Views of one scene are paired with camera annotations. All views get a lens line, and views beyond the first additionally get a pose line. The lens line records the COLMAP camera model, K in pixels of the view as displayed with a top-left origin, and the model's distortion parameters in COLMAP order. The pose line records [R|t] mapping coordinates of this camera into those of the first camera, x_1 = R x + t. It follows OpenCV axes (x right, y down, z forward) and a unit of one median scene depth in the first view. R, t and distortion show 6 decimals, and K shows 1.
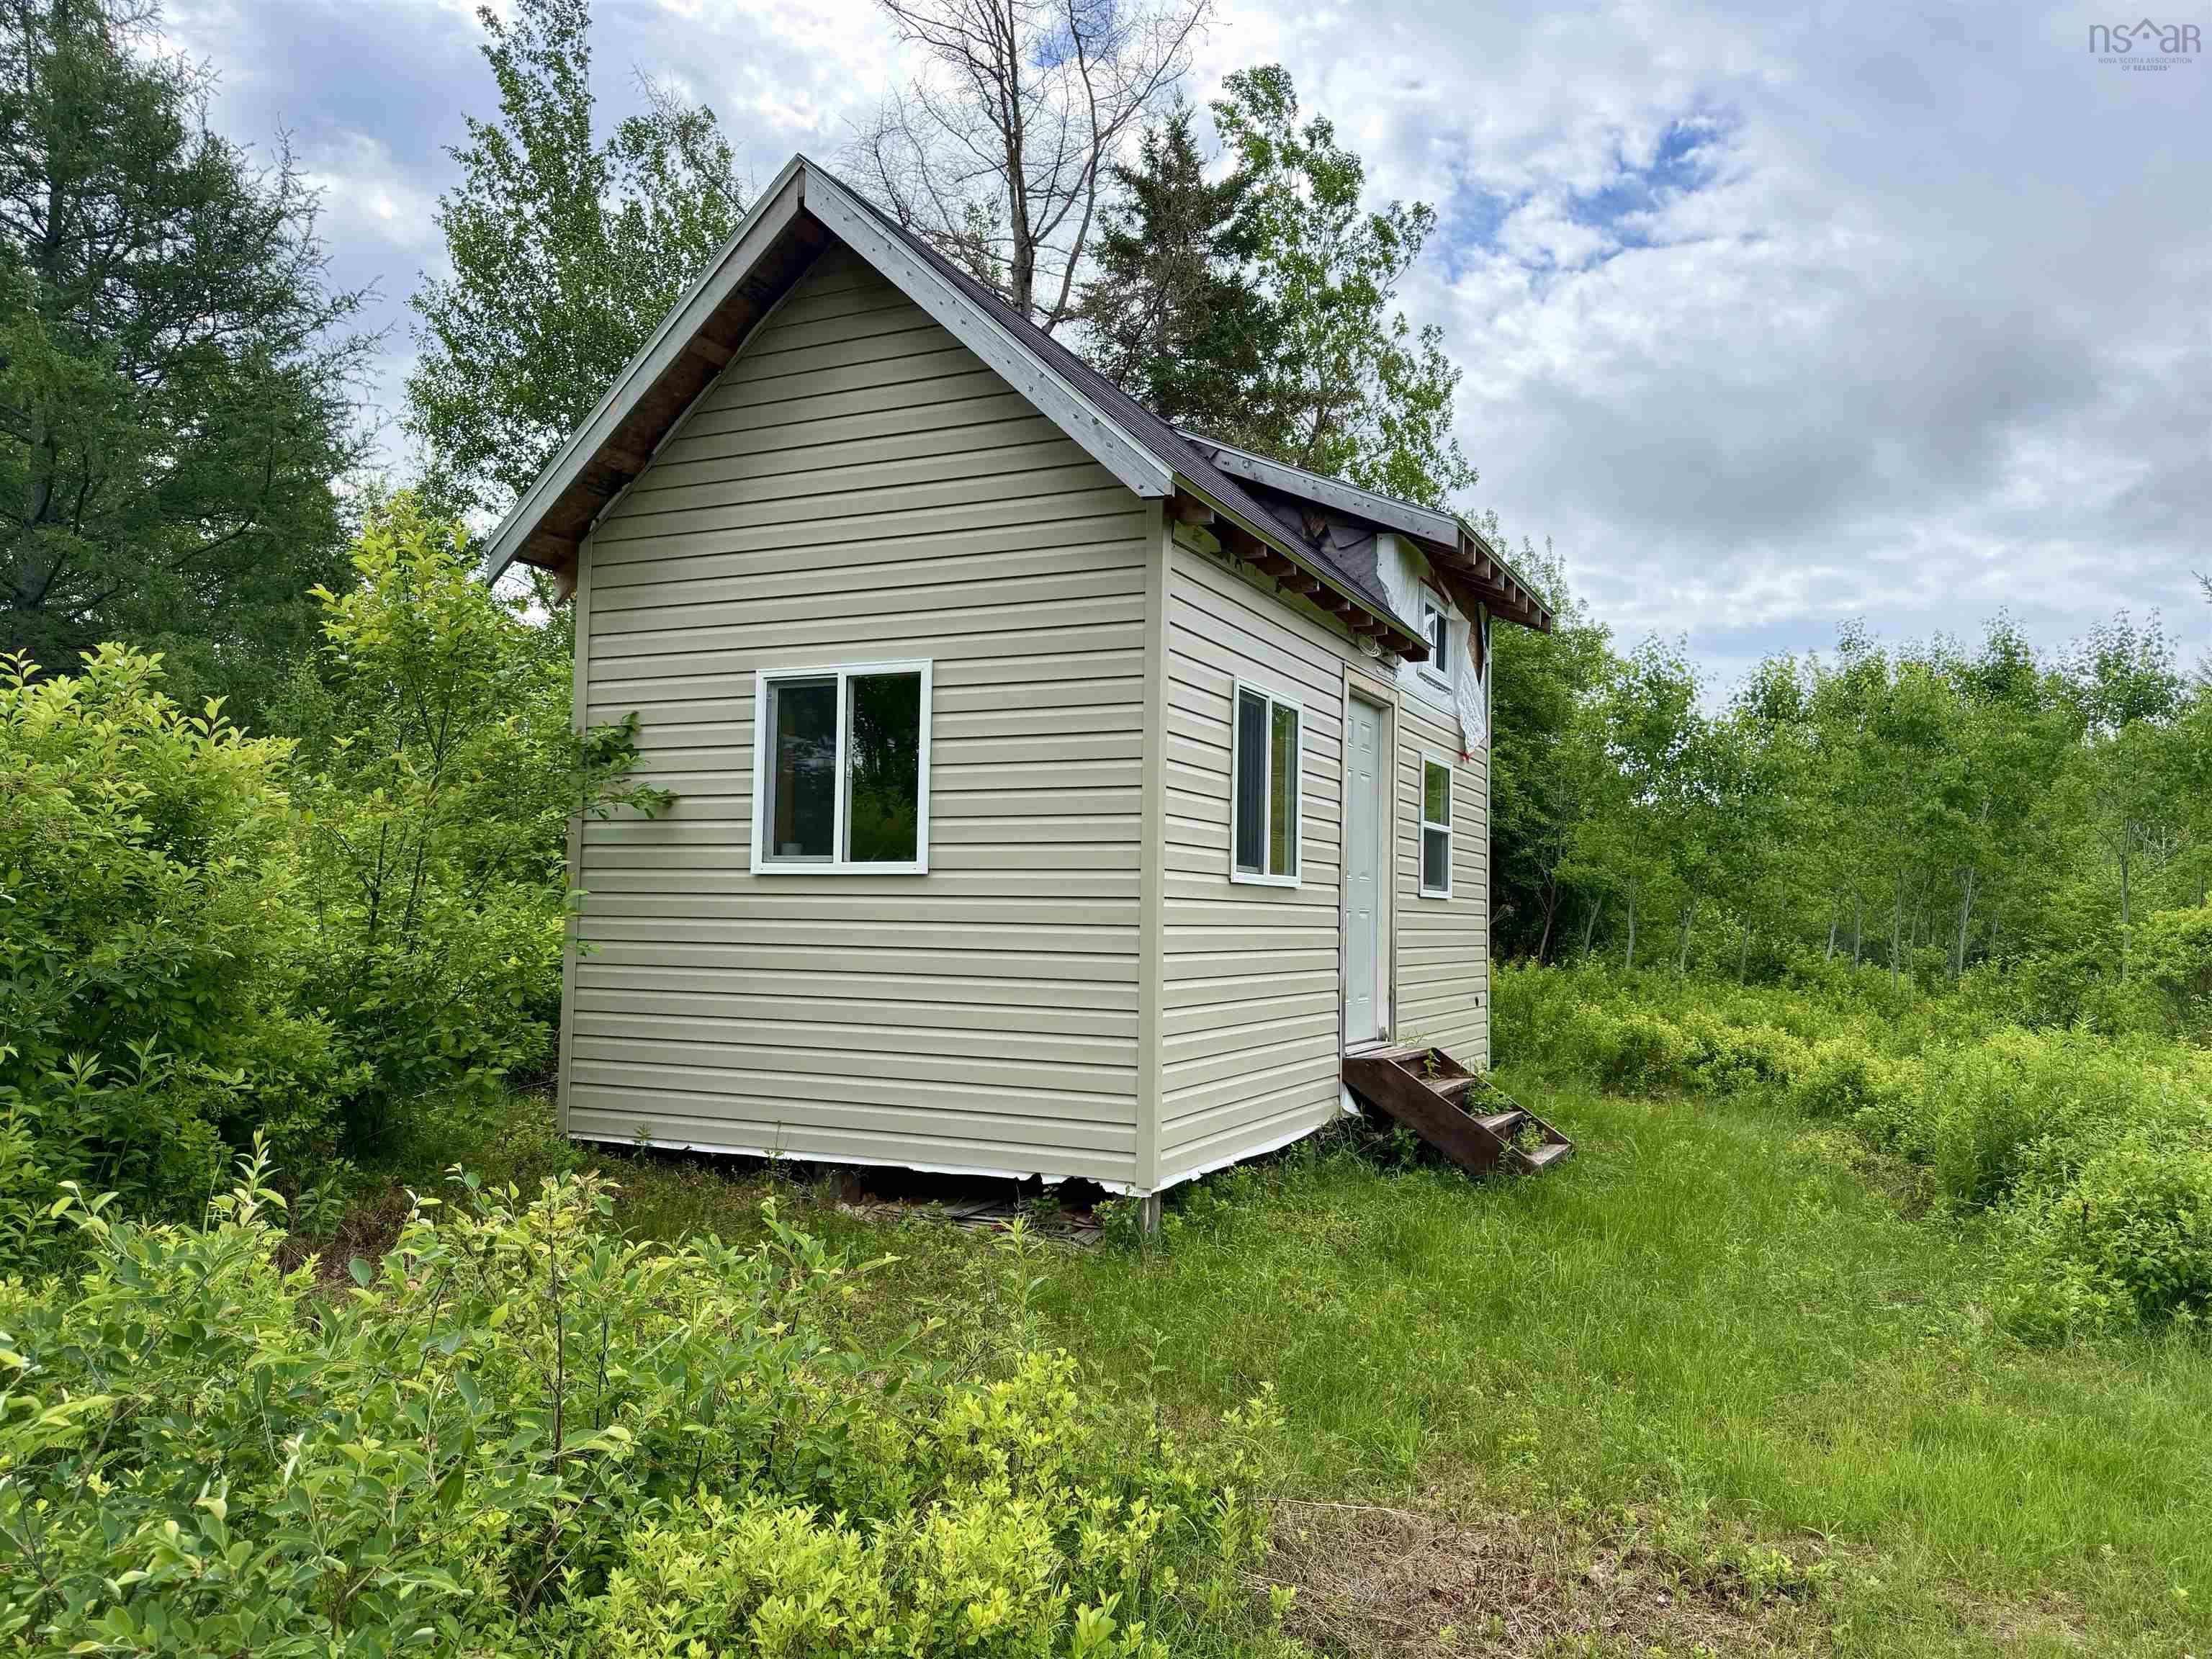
lens RADIAL K [[1559.6, 0, 1106.0], [0, 1559.6, 829.5], [0, 0, 1]] dist [0.038358, -0.085044]
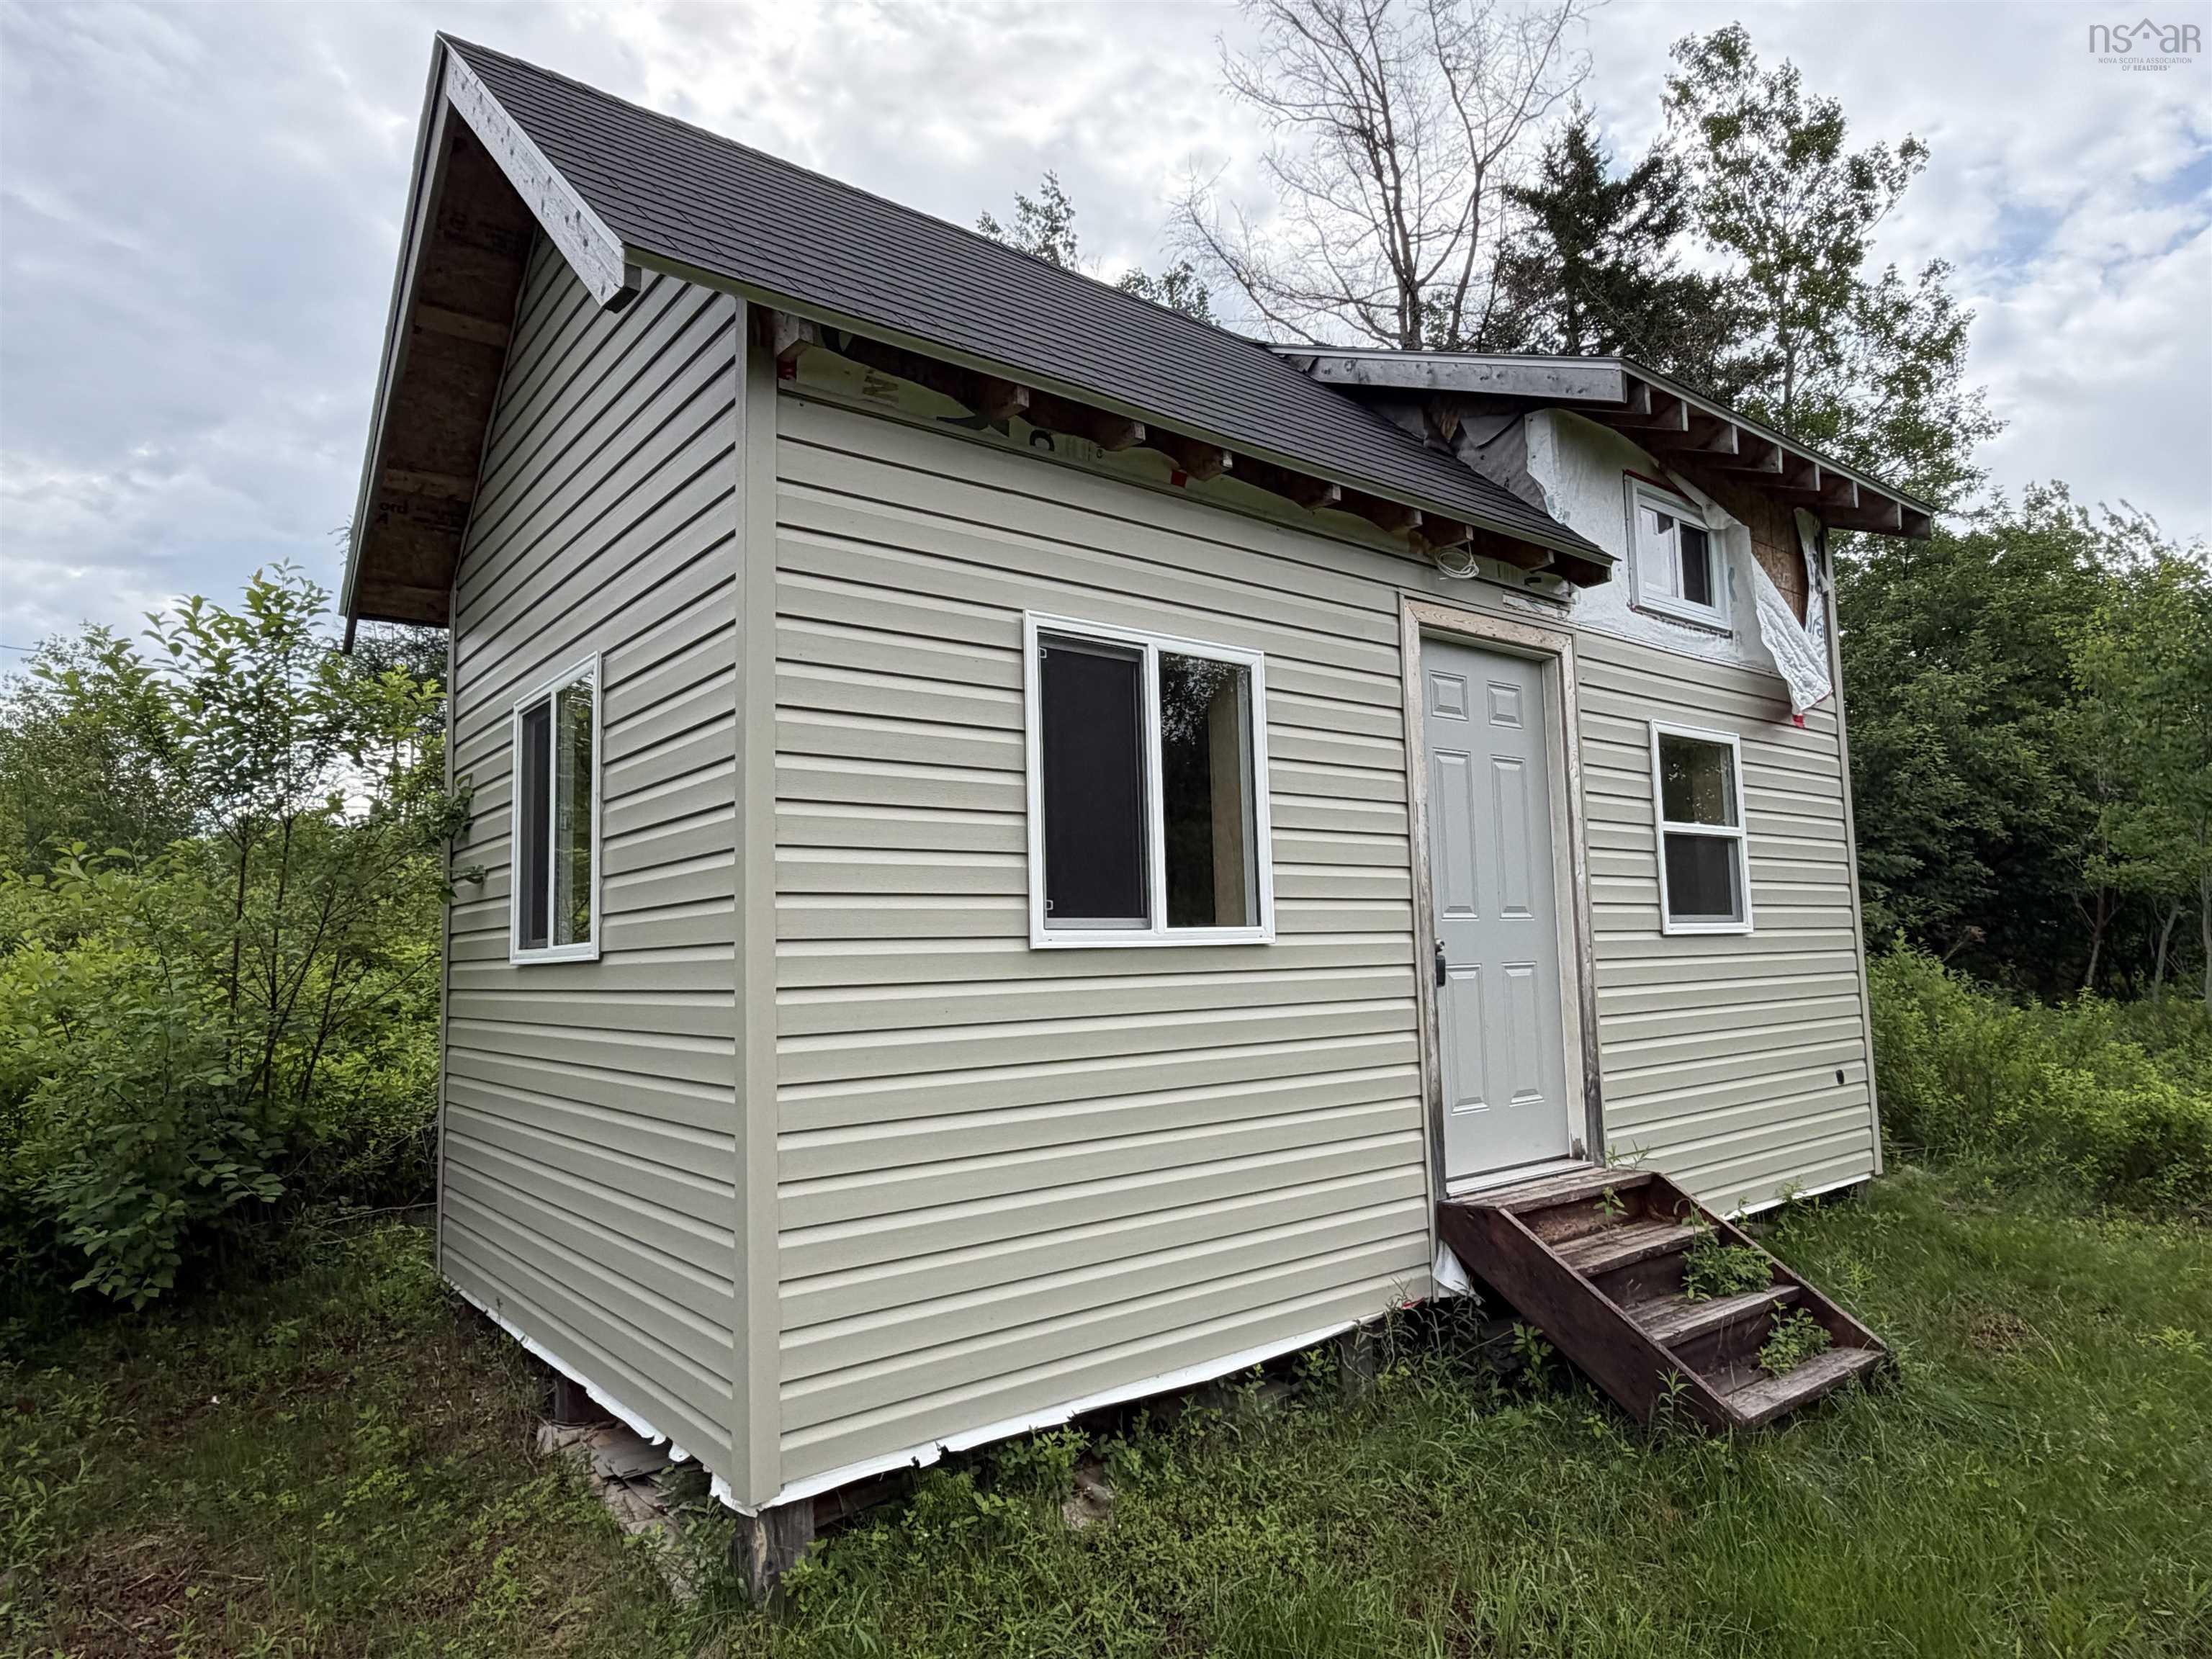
lens RADIAL K [[1299.8, 0, 1153.4], [0, 1299.8, 824.2], [0, 0, 1]] dist [-0.094108, 0.147051]
pose [[0.901071, -0.087774, -0.424695, 0.240454], [0.069204, 0.995857, -0.058990, 0.013258], [0.428113, 0.023763, 0.903413, 0.401146]]
